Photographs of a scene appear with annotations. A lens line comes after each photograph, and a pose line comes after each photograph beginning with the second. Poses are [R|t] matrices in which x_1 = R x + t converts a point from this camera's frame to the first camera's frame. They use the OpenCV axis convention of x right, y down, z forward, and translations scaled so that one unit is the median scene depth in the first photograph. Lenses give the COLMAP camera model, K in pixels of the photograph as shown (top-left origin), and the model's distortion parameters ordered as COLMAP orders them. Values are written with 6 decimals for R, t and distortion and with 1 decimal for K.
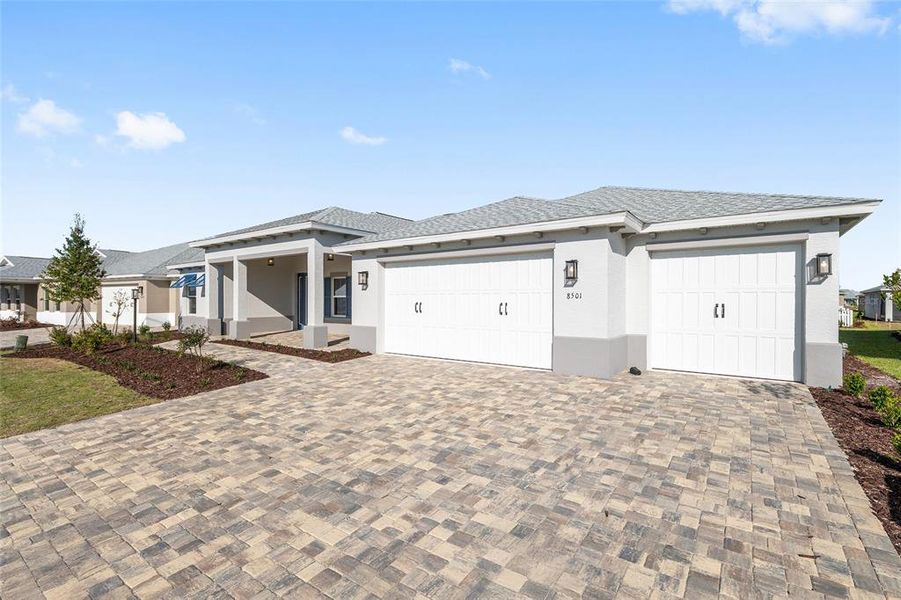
lens RADIAL K [[407.2, 0, 447.7], [0, 407.2, 300.6], [0, 0, 1]] dist [0.002168, -0.000204]
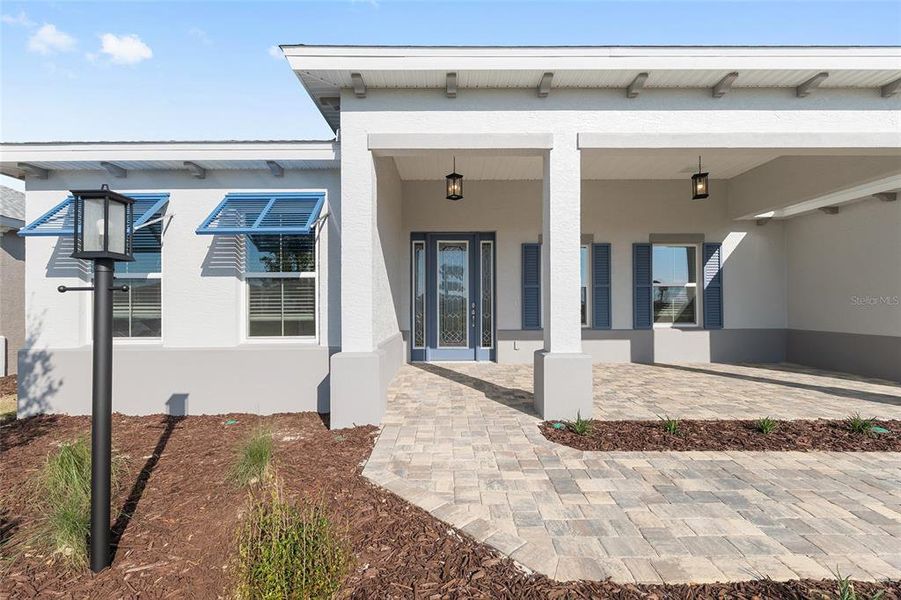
lens RADIAL K [[399.9, 0, 450.5], [0, 399.9, 300.0], [0, 0, 1]] dist [0.003013, 0.000675]
pose [[0.810165, 0.000619, 0.586201, -0.746966], [0.005949, 0.999939, -0.009278, 0.012764], [-0.586171, 0.011004, 0.810112, 0.803541]]
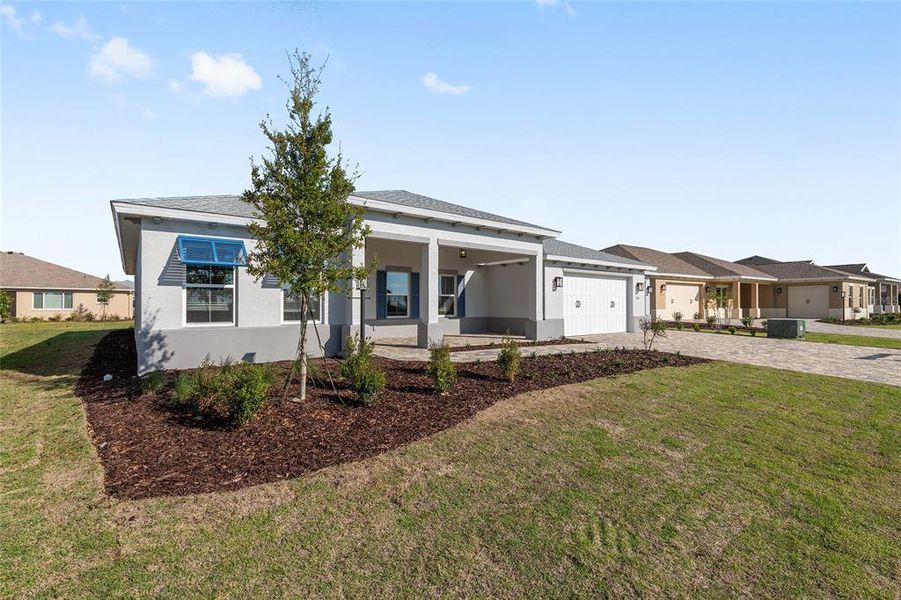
lens RADIAL K [[407.2, 0, 447.7], [0, 407.2, 300.6], [0, 0, 1]] dist [0.002168, -0.000204]
pose [[0.289667, 0.010319, 0.957072, -1.220563], [0.000822, 0.999939, -0.011030, 0.014935], [-0.957127, 0.003982, 0.289641, 0.745781]]
